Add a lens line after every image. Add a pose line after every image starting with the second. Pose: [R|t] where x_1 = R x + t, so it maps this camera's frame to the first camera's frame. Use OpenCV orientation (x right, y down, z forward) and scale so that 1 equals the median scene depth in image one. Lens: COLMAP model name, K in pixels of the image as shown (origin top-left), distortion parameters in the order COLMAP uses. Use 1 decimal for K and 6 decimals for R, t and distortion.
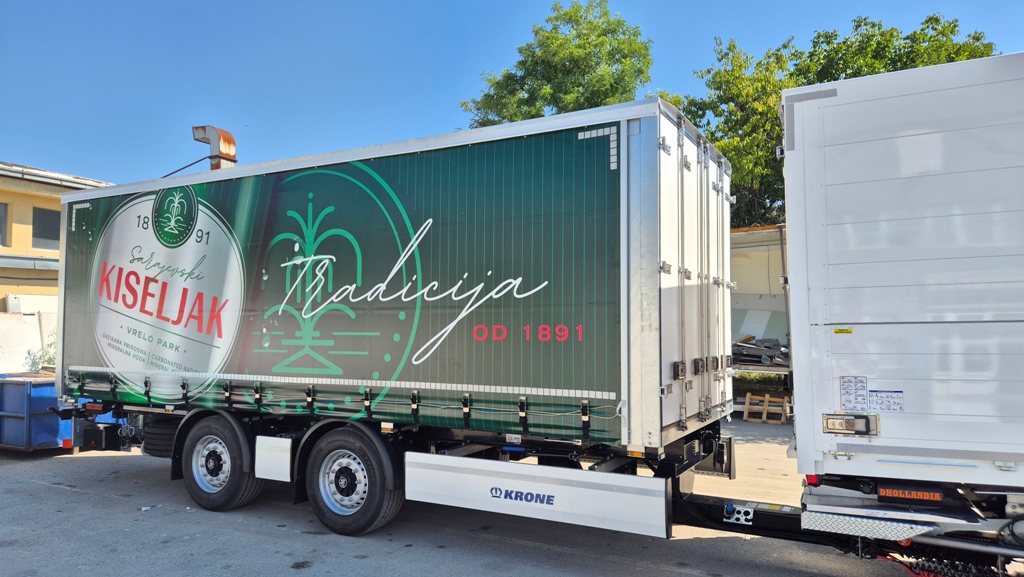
lens RADIAL K [[680.7, 0, 506.2], [0, 680.7, 297.1], [0, 0, 1]] dist [0.045081, -0.021054]
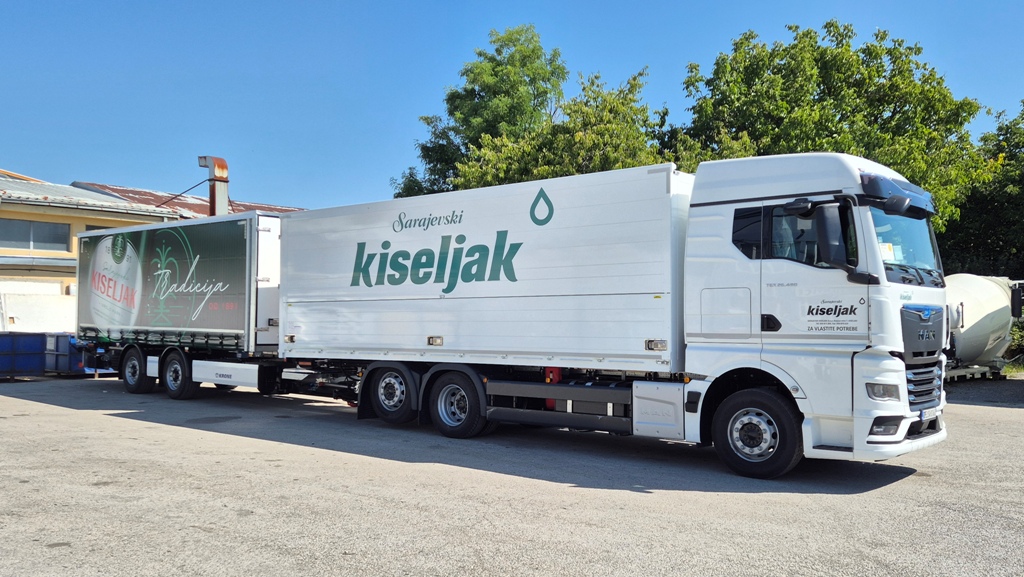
lens RADIAL K [[884.2, 0, 507.1], [0, 884.2, 292.4], [0, 0, 1]] dist [0.061540, -0.025896]
pose [[0.972139, 0.004202, -0.234366, 1.317780], [0.000554, 0.999795, 0.020225, -0.043707], [0.234403, -0.019791, 0.971938, -1.356805]]
